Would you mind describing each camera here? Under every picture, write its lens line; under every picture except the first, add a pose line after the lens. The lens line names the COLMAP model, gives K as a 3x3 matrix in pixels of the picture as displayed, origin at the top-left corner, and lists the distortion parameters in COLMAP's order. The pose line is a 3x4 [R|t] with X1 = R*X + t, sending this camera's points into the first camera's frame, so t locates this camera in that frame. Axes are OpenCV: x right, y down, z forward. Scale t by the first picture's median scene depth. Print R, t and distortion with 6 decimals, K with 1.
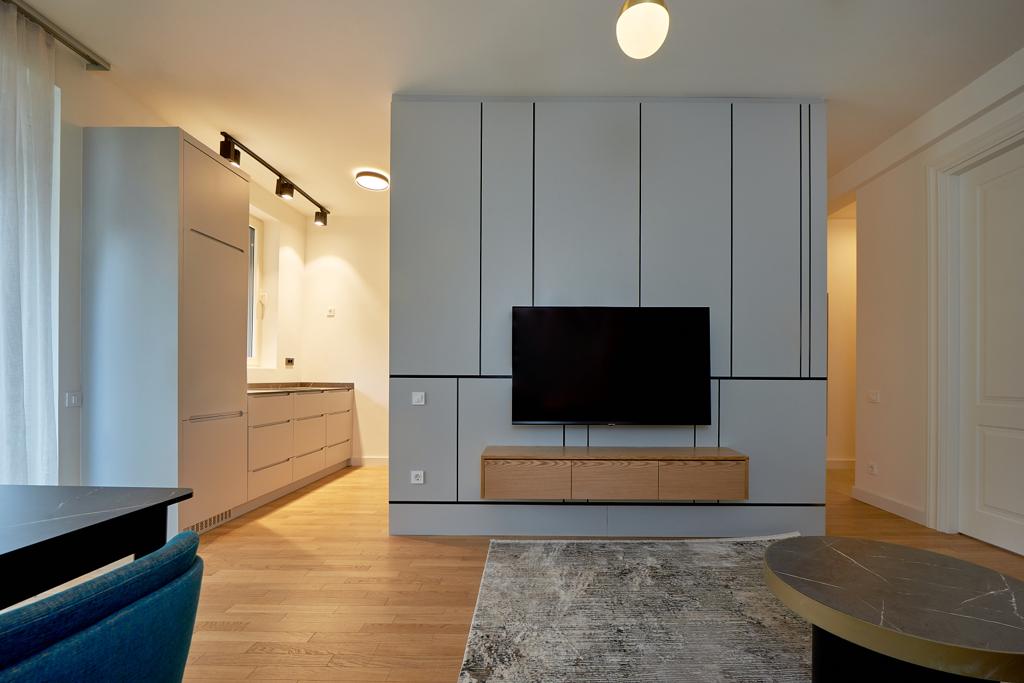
lens RADIAL K [[461.5, 0, 544.8], [0, 461.5, 381.5], [0, 0, 1]] dist [-0.012406, -0.000671]
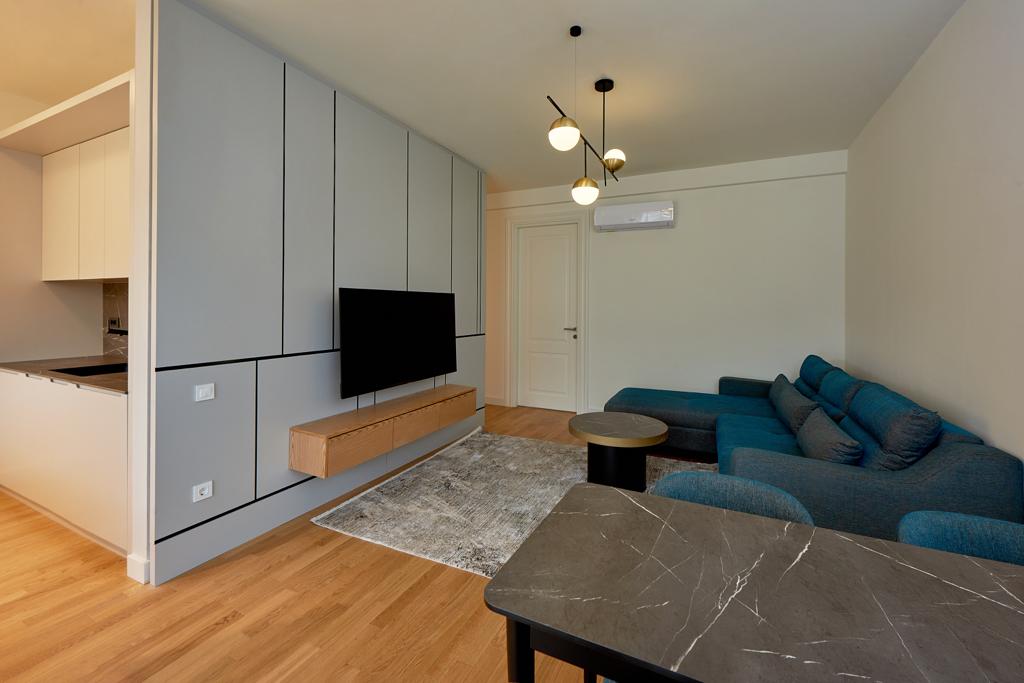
lens RADIAL K [[404.6, 0, 533.9], [0, 404.6, 309.0], [0, 0, 1]] dist [-0.000522, 0.000375]
pose [[0.412171, -0.011975, 0.911028, -0.730115], [-0.000067, 0.999913, 0.013174, -0.125798], [-0.911106, -0.005491, 0.412134, 0.212153]]
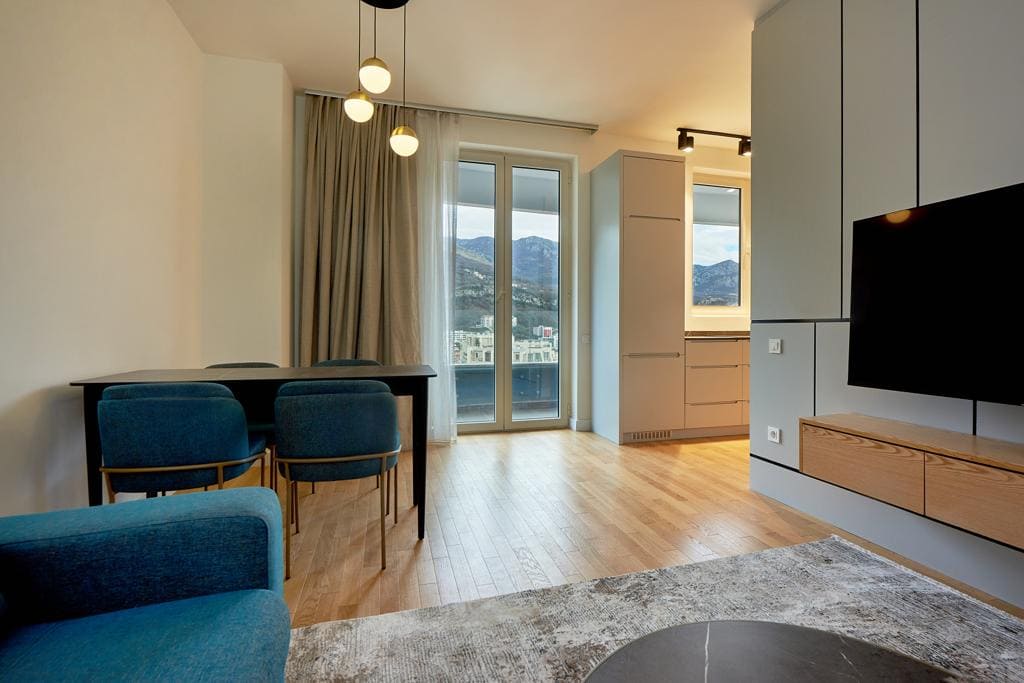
lens RADIAL K [[461.5, 0, 478.3], [0, 461.5, 322.7], [0, 0, 1]] dist [-0.012406, -0.000671]
pose [[0.212471, -0.014005, -0.977067, 0.513038], [-0.006236, 0.999857, -0.015688, 0.009087], [0.977147, 0.009426, 0.212353, 0.270266]]
